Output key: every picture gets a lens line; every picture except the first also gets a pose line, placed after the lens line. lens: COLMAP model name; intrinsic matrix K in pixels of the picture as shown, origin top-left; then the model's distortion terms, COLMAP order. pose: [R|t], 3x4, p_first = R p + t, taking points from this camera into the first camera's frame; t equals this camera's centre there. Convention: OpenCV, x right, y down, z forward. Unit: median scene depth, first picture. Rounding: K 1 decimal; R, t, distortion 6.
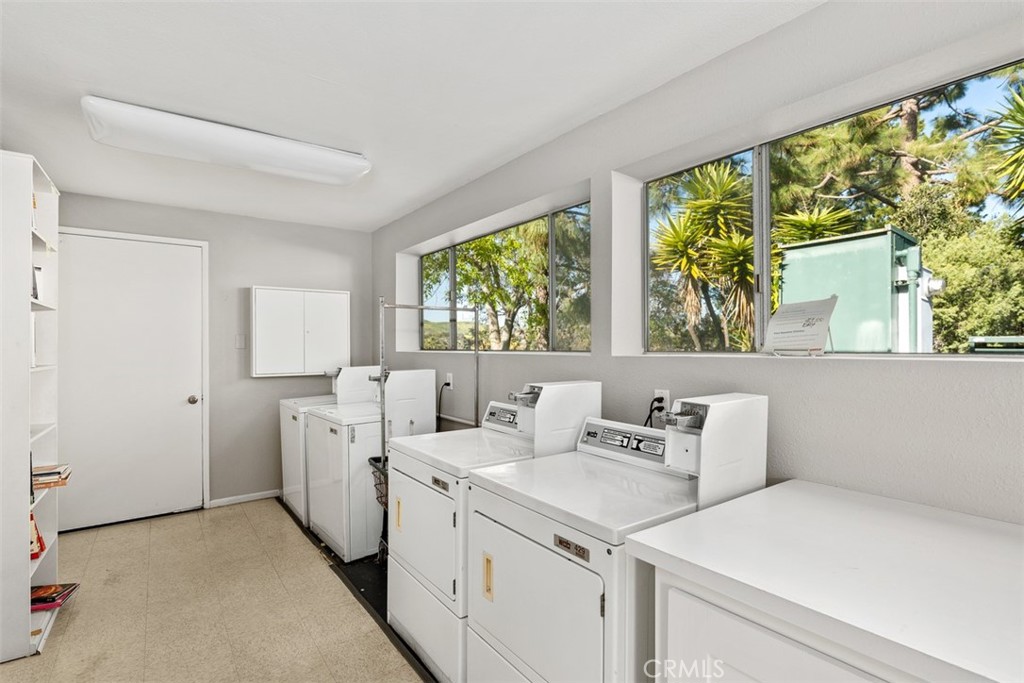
lens RADIAL K [[491.7, 0, 512.0], [0, 491.7, 341.5], [0, 0, 1]] dist [-0.000063, -0.000014]
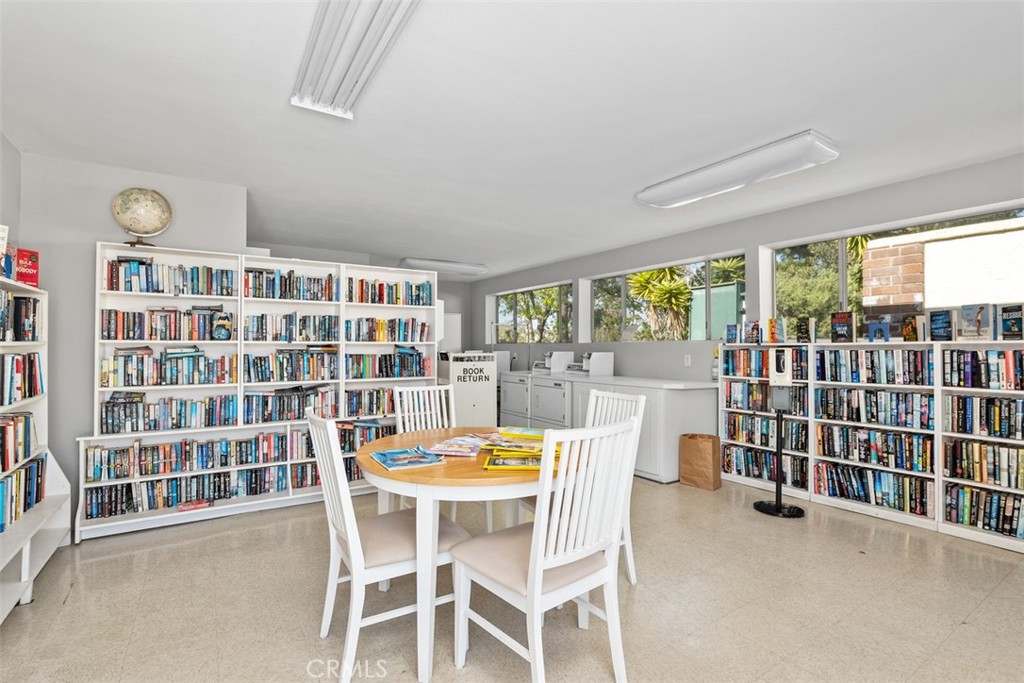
lens RADIAL K [[474.9, 0, 512.0], [0, 474.9, 341.5], [0, 0, 1]] dist [0.001242, 0.000129]
pose [[0.997992, 0.001985, -0.063314, -0.002636], [-0.002157, 0.999994, -0.002649, 0.008330], [0.063308, 0.002780, 0.997990, -0.508355]]
